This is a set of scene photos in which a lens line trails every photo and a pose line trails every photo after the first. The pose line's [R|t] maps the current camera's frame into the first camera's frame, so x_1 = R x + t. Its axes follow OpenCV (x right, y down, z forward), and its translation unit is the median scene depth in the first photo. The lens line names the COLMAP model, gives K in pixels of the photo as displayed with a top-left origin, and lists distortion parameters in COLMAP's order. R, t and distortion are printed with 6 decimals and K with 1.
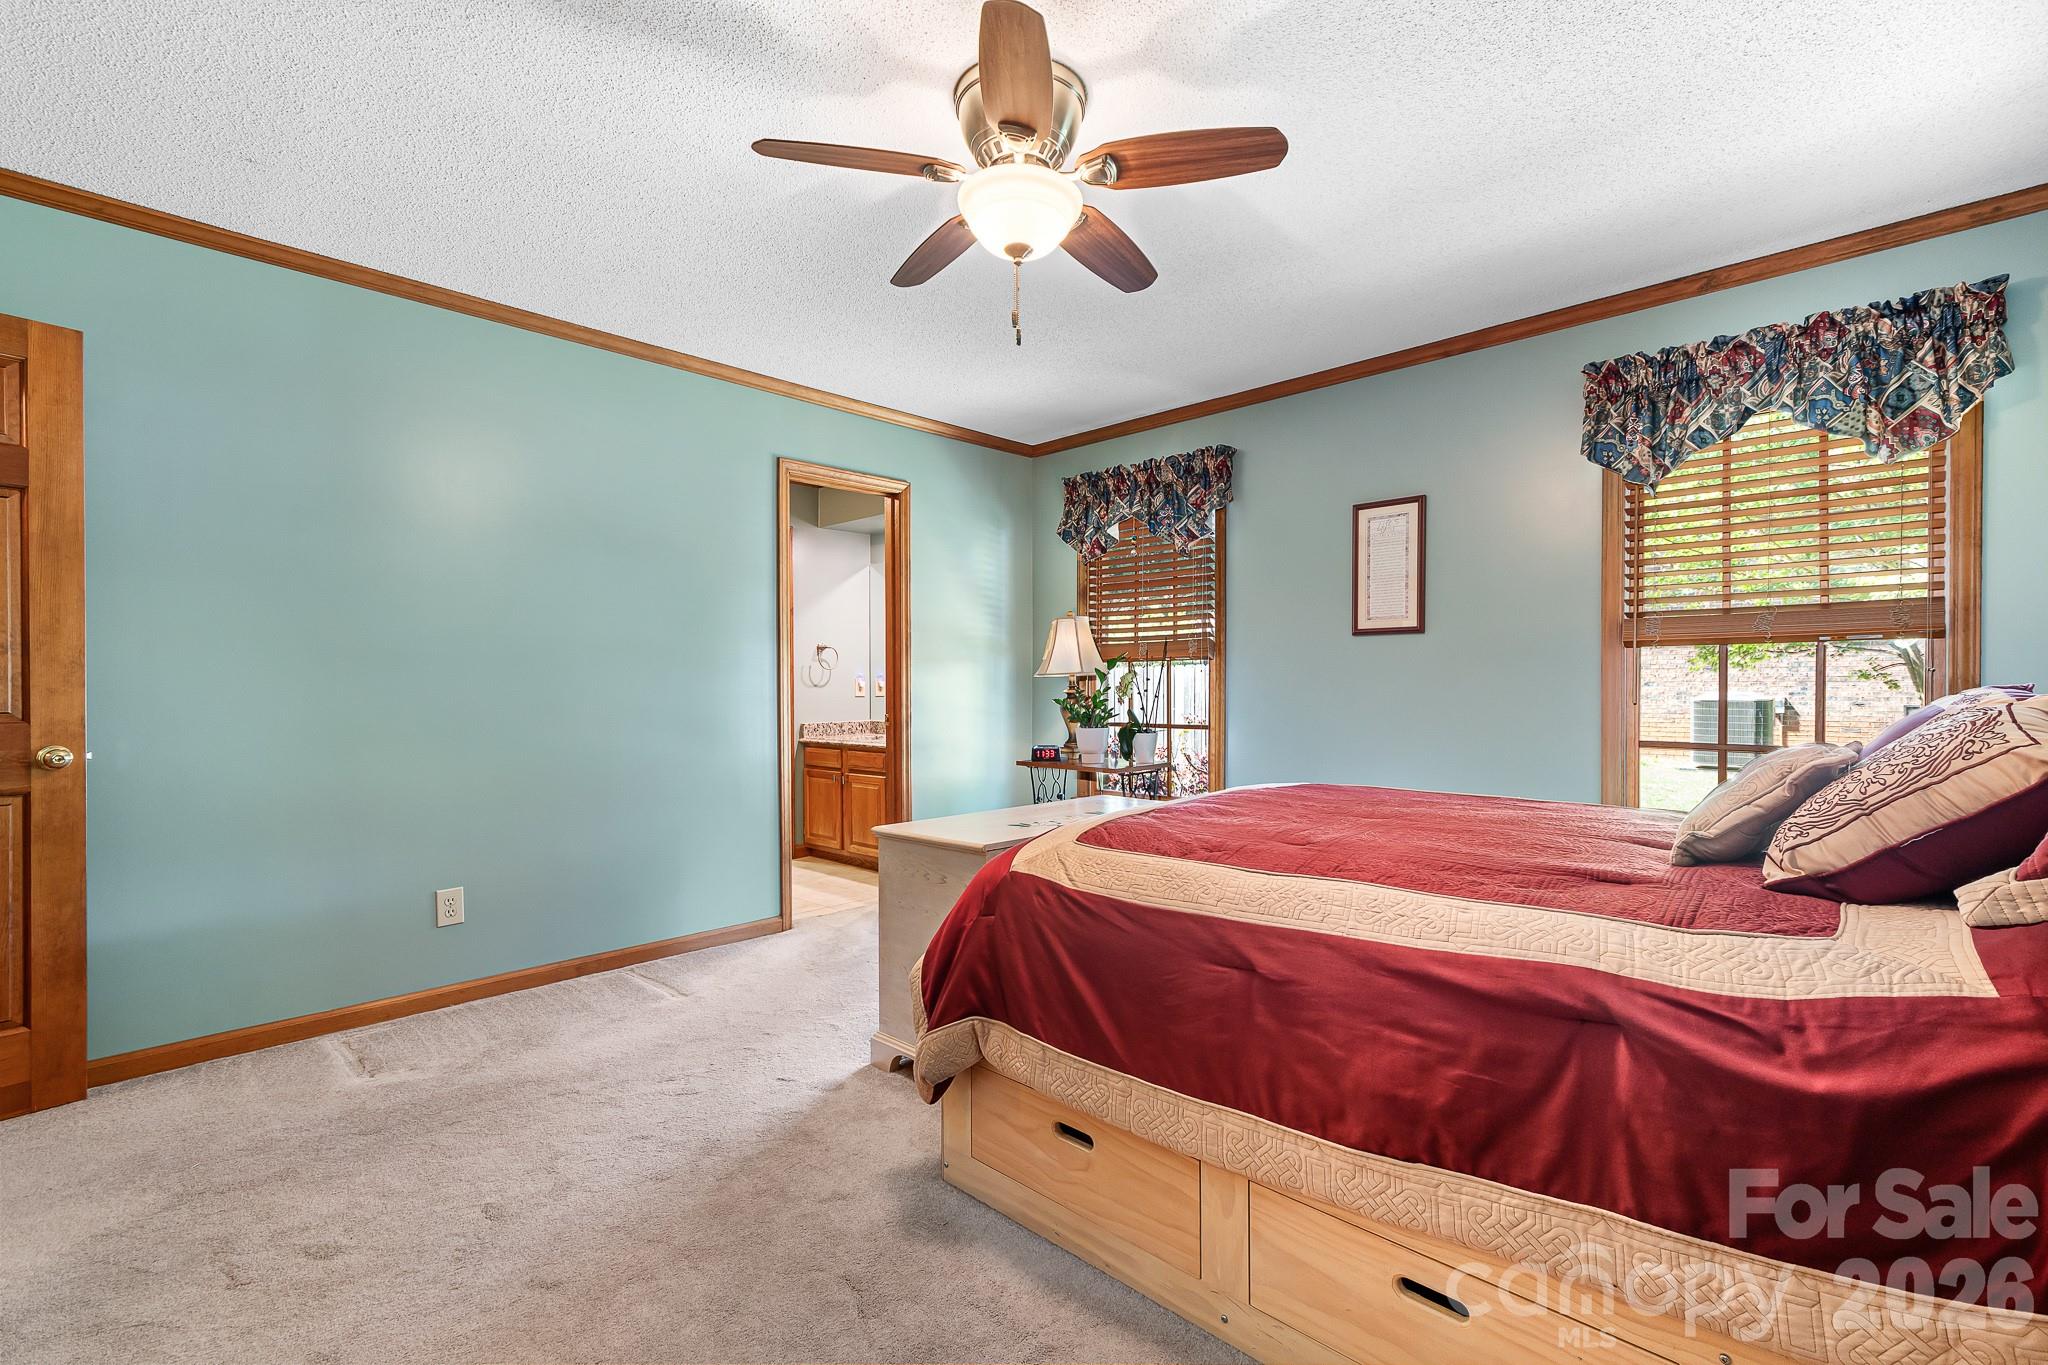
lens RADIAL K [[909.5, 0, 1025.9], [0, 909.5, 700.3], [0, 0, 1]] dist [-0.002842, -0.000320]
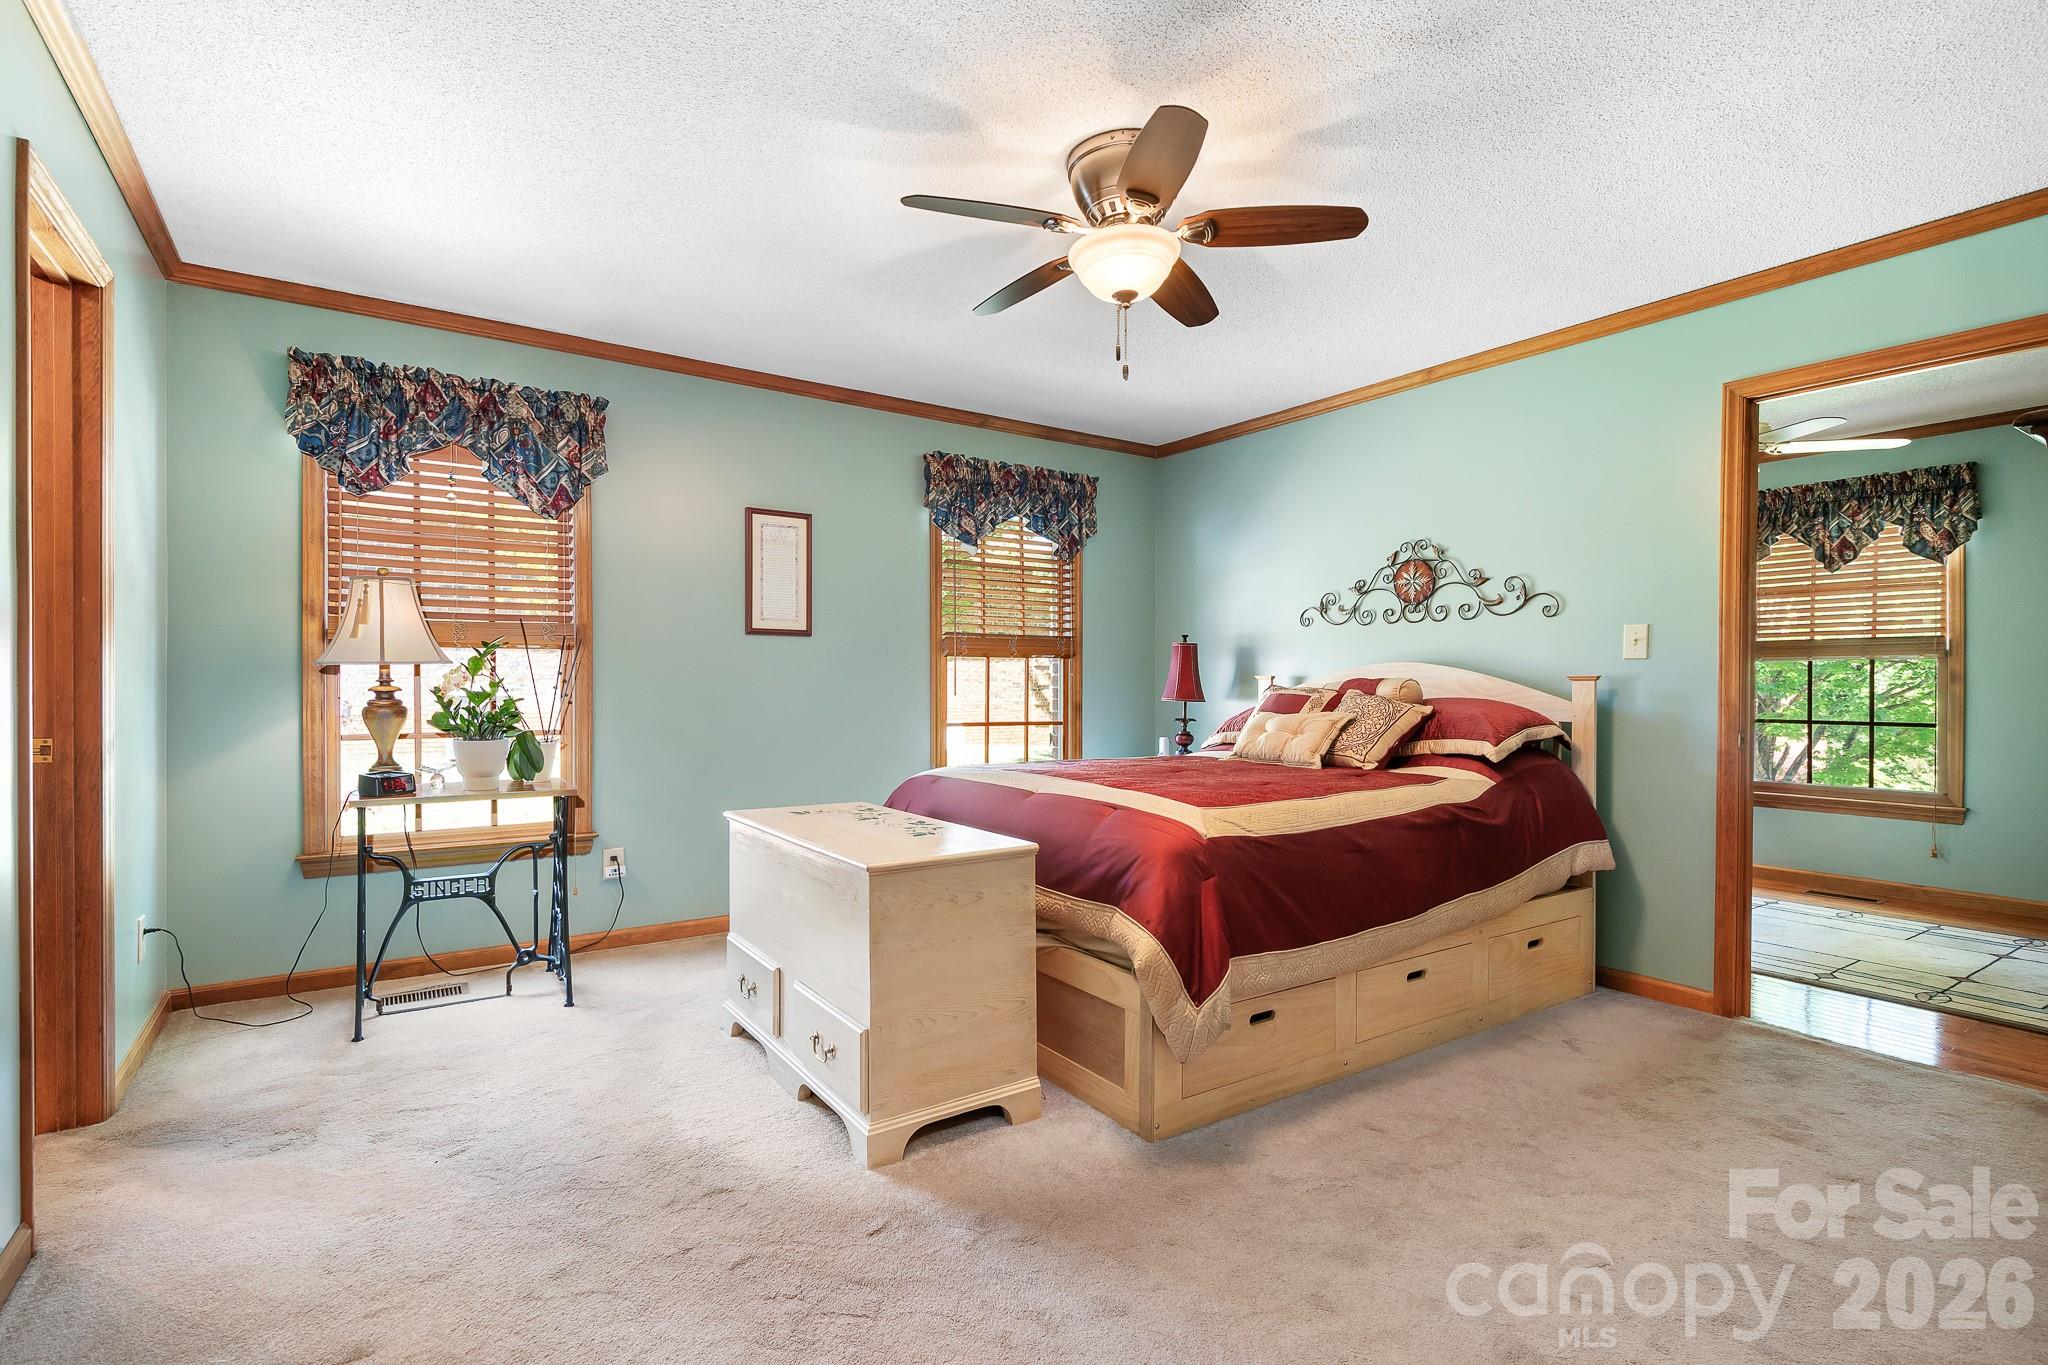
lens RADIAL K [[961.4, 0, 1034.7], [0, 961.4, 679.0], [0, 0, 1]] dist [0.011762, -0.001040]
pose [[0.190715, 0.003069, 0.981641, -0.648468], [0.007297, 0.999963, -0.004544, -0.012854], [-0.981618, 0.008030, 0.190686, 0.474791]]
